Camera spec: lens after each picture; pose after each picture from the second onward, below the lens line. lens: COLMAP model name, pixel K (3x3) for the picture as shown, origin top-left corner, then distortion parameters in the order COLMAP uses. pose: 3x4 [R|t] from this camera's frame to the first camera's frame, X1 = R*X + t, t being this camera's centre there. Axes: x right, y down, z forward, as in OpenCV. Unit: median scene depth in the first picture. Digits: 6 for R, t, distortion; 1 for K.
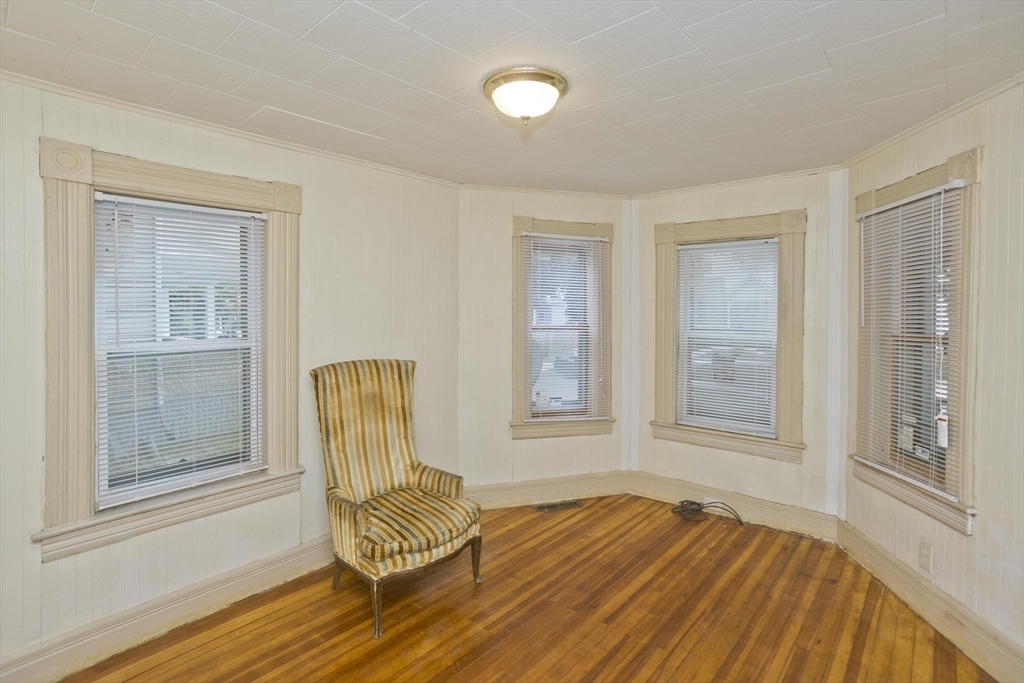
lens RADIAL K [[504.4, 0, 500.6], [0, 504.4, 312.0], [0, 0, 1]] dist [-0.037603, 0.022861]
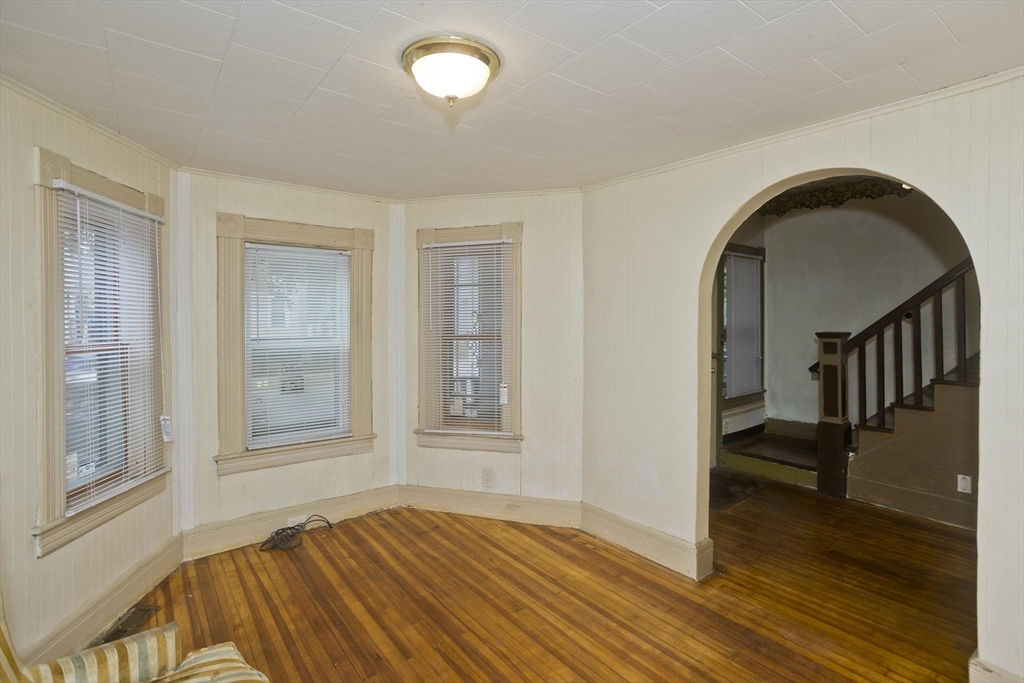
lens RADIAL K [[504.4, 0, 523.2], [0, 504.4, 317.1], [0, 0, 1]] dist [-0.037603, 0.022861]
pose [[0.171170, -0.002292, 0.985239, -0.492383], [0.001888, 0.999996, 0.001998, -0.007243], [-0.985240, 0.001518, 0.171174, 0.471114]]
